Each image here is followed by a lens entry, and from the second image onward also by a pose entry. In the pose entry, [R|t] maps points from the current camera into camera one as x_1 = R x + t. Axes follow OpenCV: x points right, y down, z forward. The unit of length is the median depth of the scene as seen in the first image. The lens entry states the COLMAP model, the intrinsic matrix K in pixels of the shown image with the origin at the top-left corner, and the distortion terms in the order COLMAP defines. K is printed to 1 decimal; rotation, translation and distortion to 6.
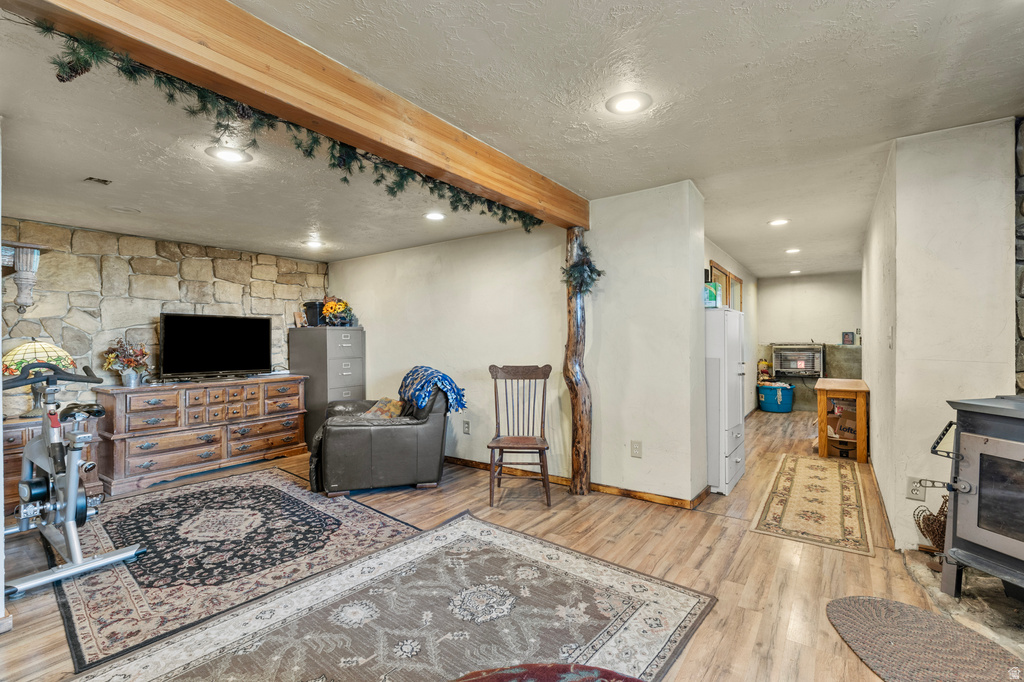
lens RADIAL K [[460.8, 0, 512.0], [0, 460.8, 341.0], [0, 0, 1]] dist [0.002397, -0.000033]
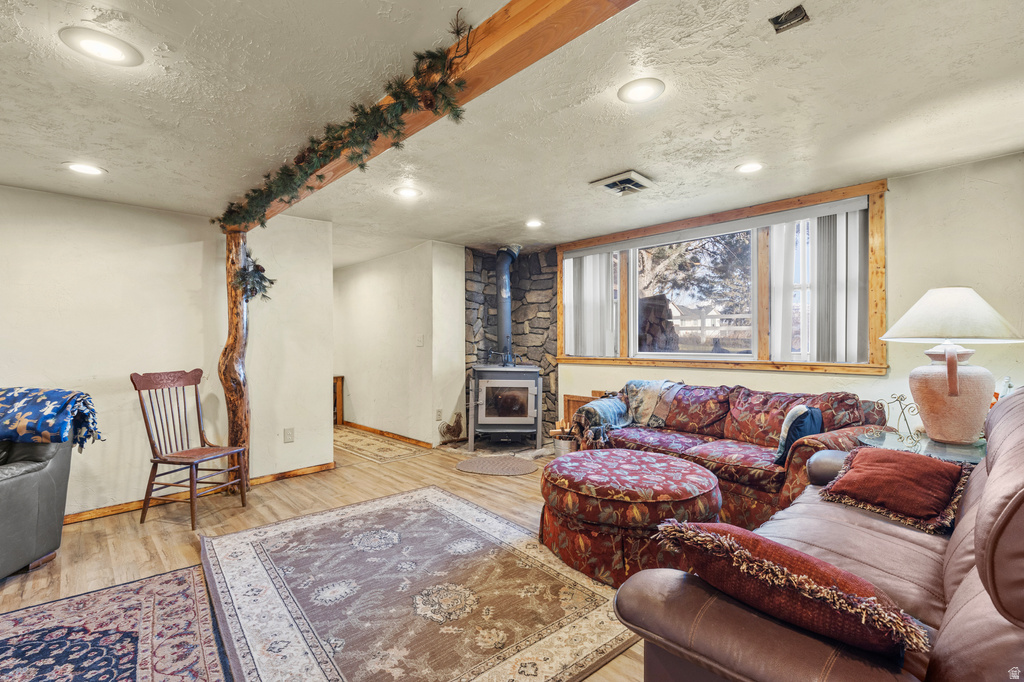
lens RADIAL K [[460.8, 0, 512.0], [0, 460.8, 341.0], [0, 0, 1]] dist [0.002397, -0.000033]
pose [[0.183325, 0.005064, 0.983039, -0.916348], [0.007572, 0.999950, -0.006563, 0.008016], [-0.983023, 0.008647, 0.183277, 0.265989]]
